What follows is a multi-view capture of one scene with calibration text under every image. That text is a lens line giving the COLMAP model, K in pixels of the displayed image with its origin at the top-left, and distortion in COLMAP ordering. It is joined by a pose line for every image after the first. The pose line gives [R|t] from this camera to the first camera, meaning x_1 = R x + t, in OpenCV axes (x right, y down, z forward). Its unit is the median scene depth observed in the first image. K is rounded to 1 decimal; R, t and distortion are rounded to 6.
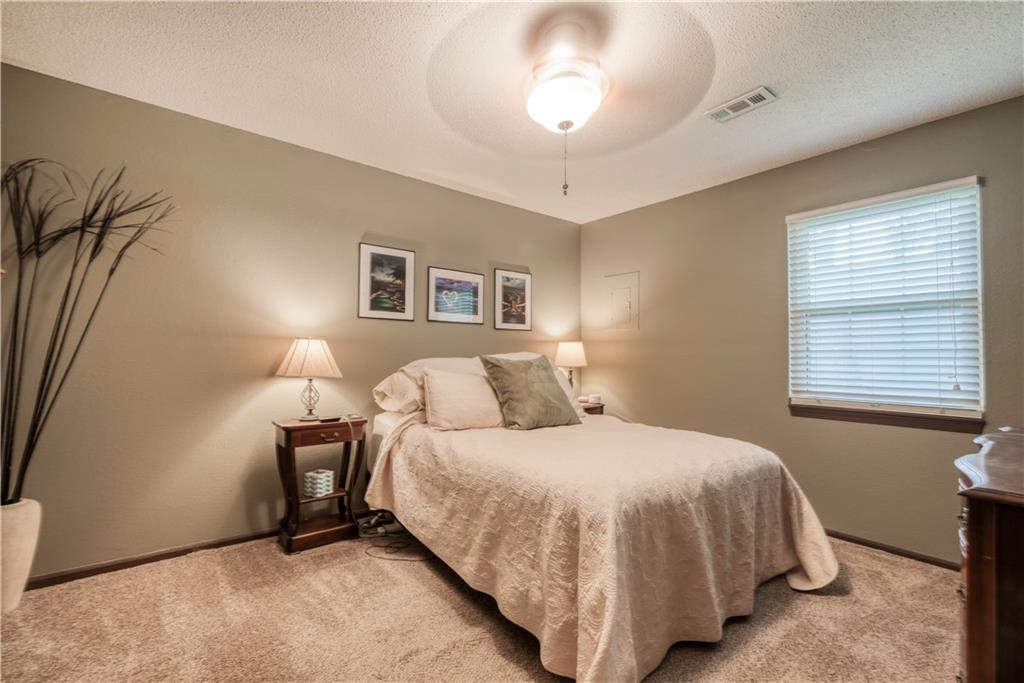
lens RADIAL K [[444.6, 0, 515.1], [0, 444.6, 344.0], [0, 0, 1]] dist [-0.004566, -0.000464]
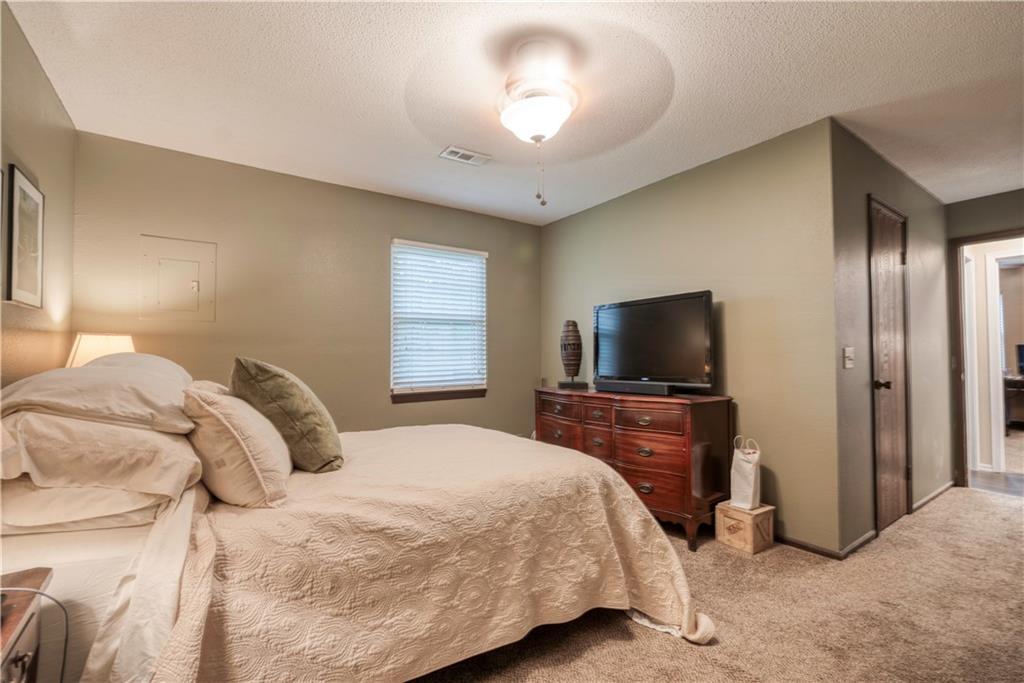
lens RADIAL K [[444.7, 0, 513.6], [0, 444.7, 340.2], [0, 0, 1]] dist [-0.003501, 0.000000]
pose [[0.070829, 0.021774, 0.997251, -0.731606], [-0.018760, 0.999614, -0.020493, 0.009222], [-0.997312, -0.017257, 0.071210, 0.758014]]
